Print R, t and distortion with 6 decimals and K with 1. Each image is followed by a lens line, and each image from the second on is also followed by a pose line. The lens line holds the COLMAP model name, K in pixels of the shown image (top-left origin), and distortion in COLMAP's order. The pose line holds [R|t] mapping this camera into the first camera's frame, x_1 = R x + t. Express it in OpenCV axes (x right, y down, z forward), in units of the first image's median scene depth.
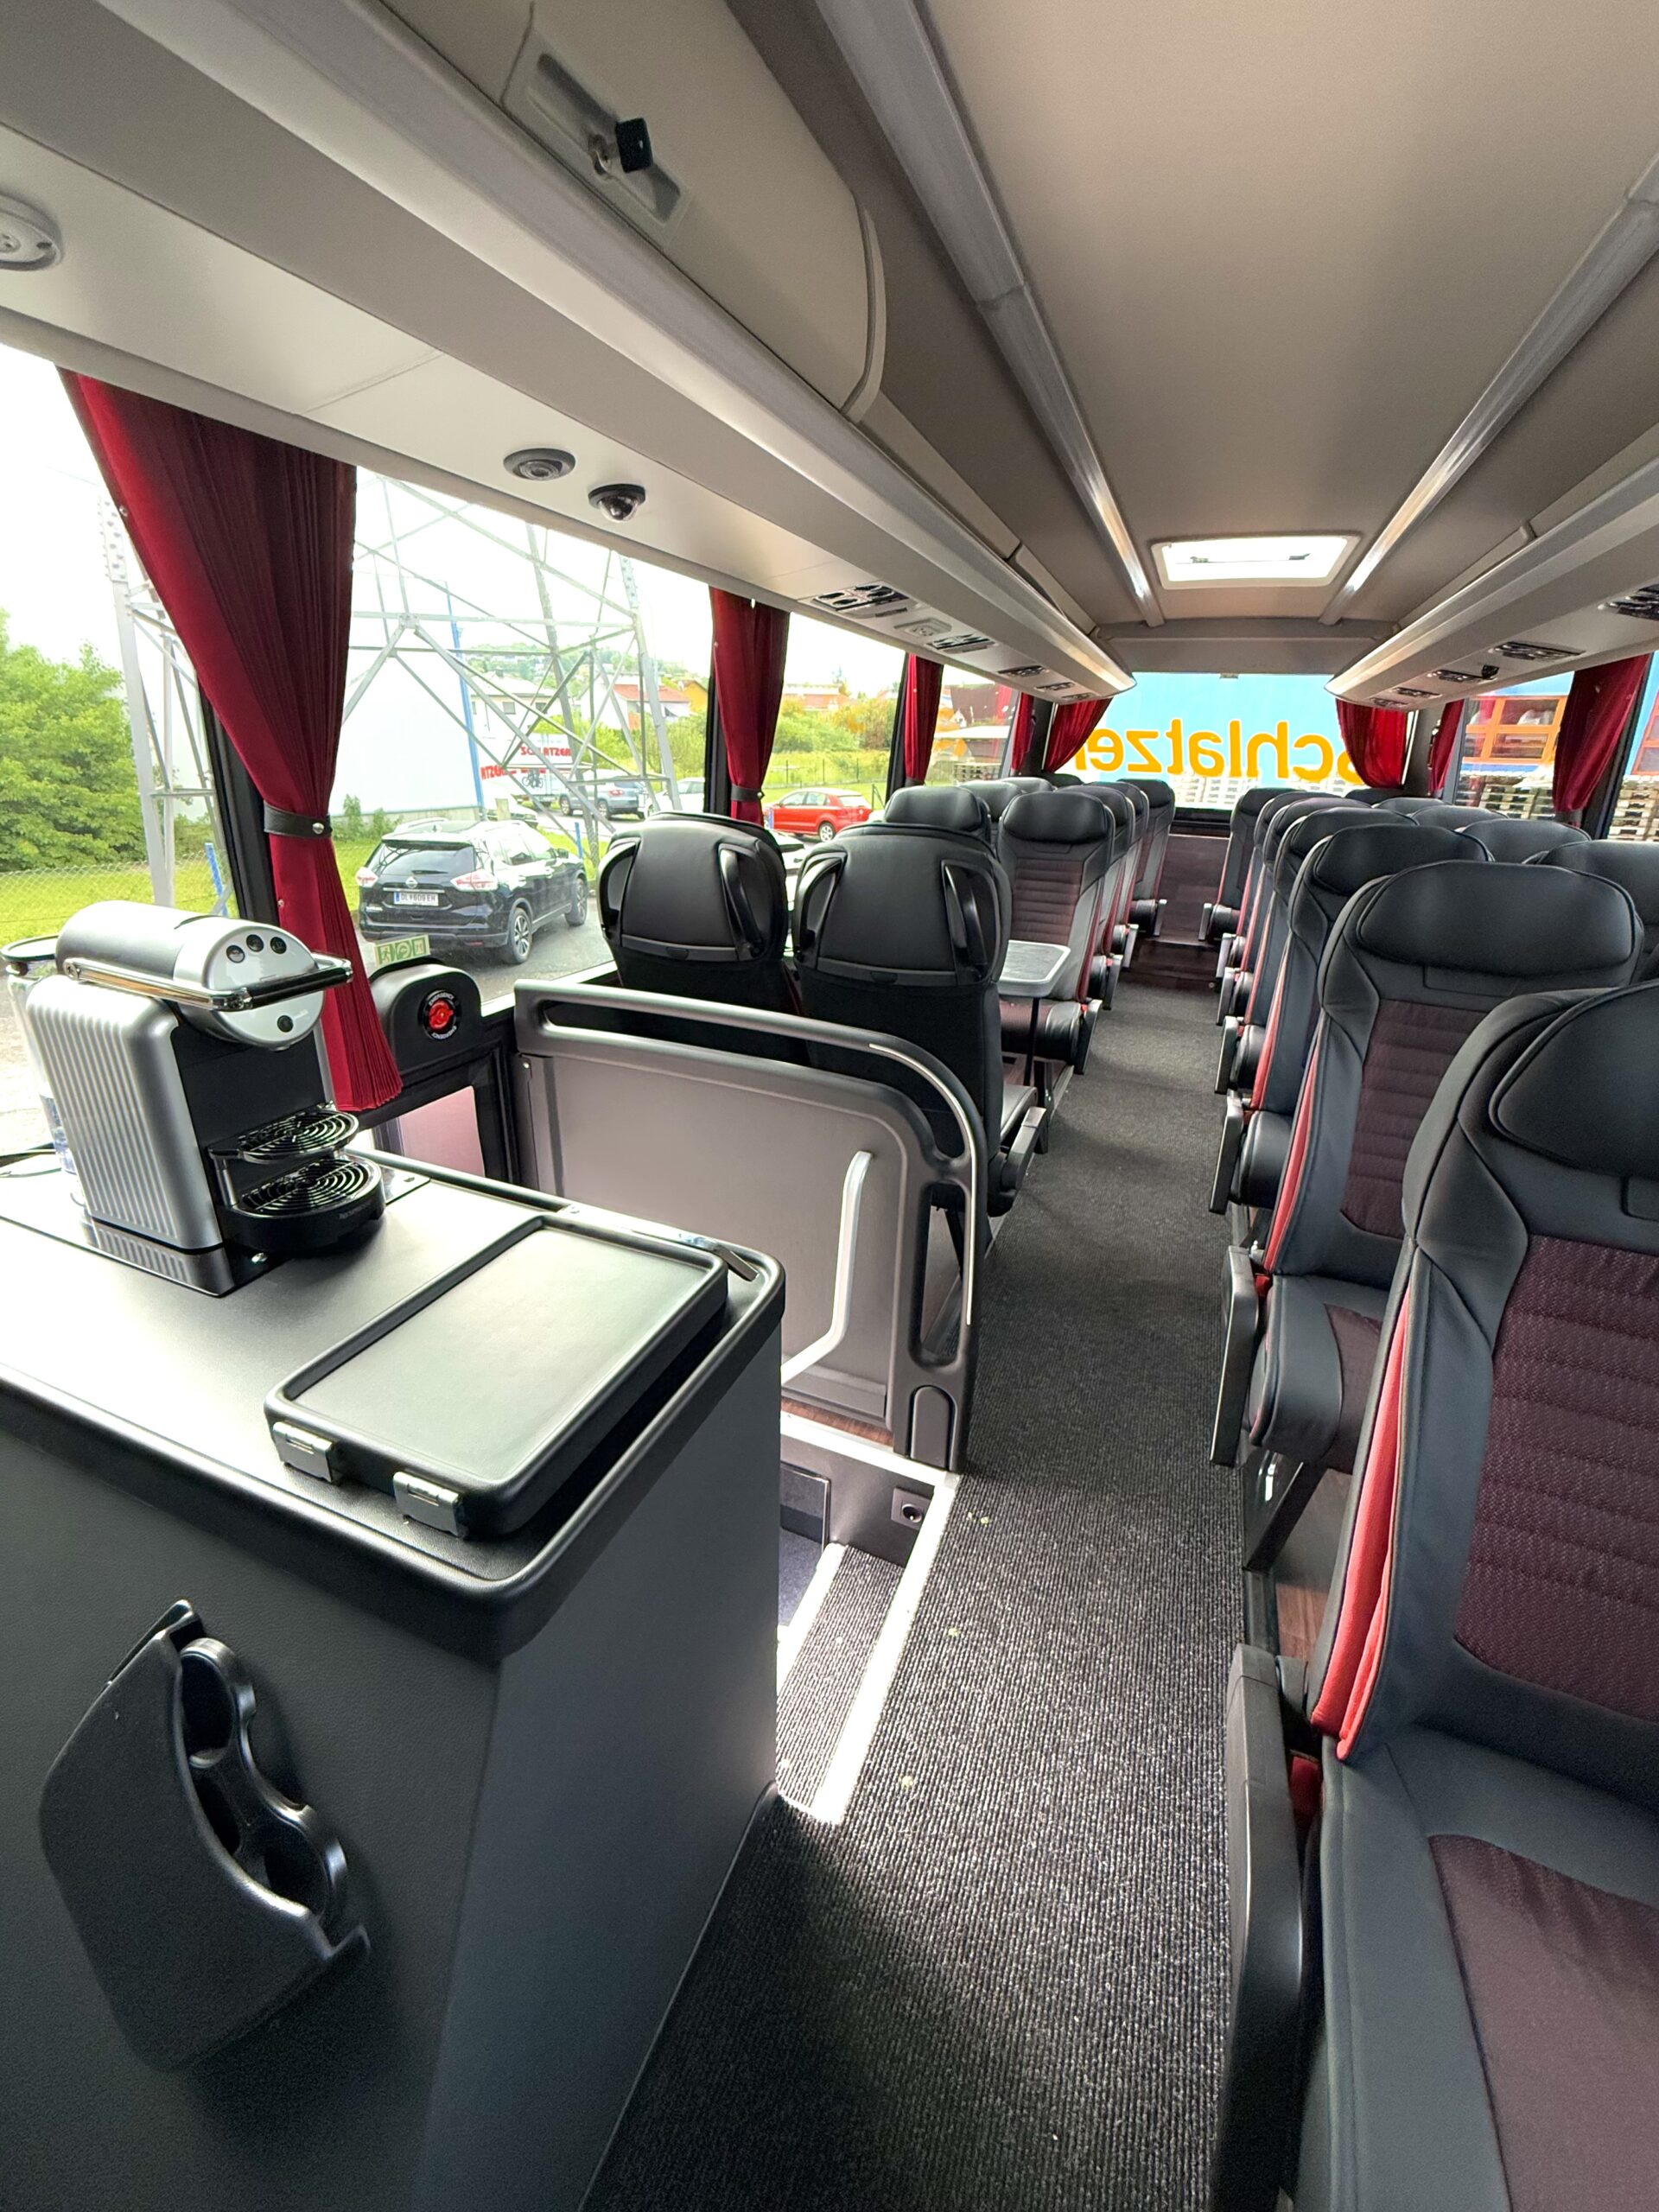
lens RADIAL K [[904.8, 0, 829.5], [0, 904.8, 1106.0], [0, 0, 1]] dist [0.002145, 0.000342]
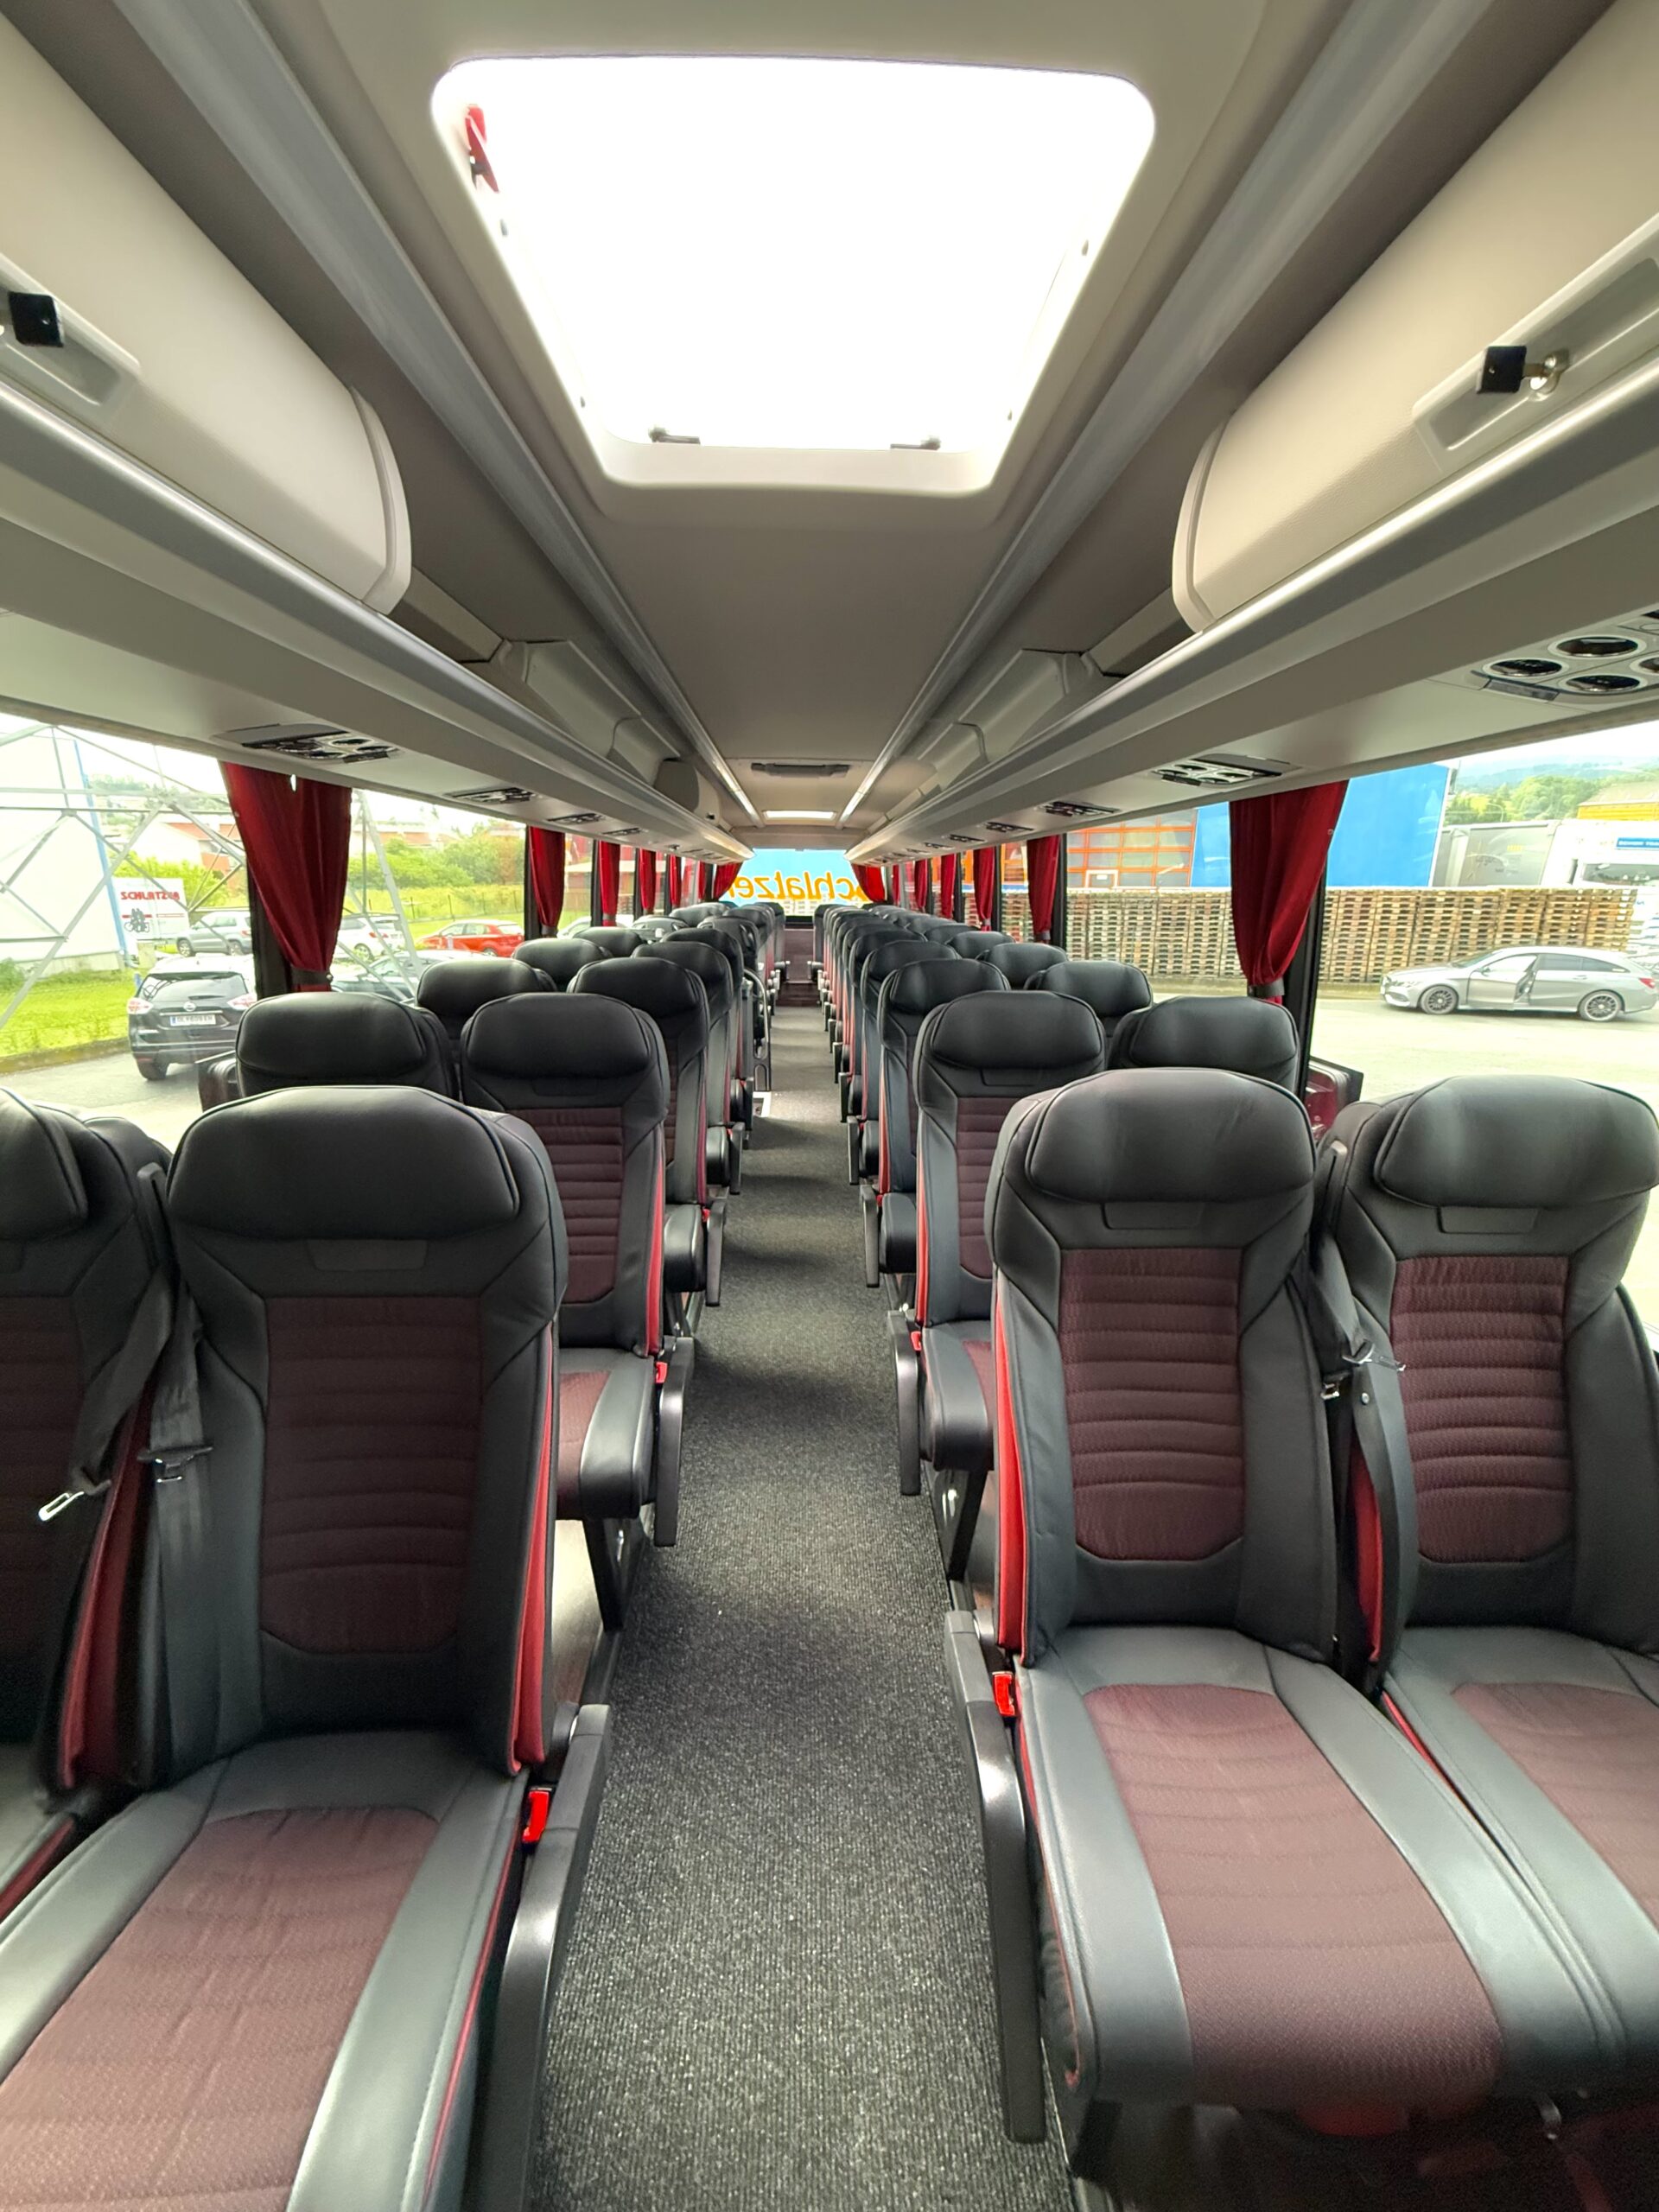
lens RADIAL K [[904.8, 0, 829.5], [0, 904.8, 1106.0], [0, 0, 1]] dist [0.002145, 0.000342]
pose [[0.916385, -0.119804, 0.381950, -0.293622], [0.168112, 0.981122, -0.095596, 0.248807], [-0.363287, 0.151813, 0.919226, -0.691511]]
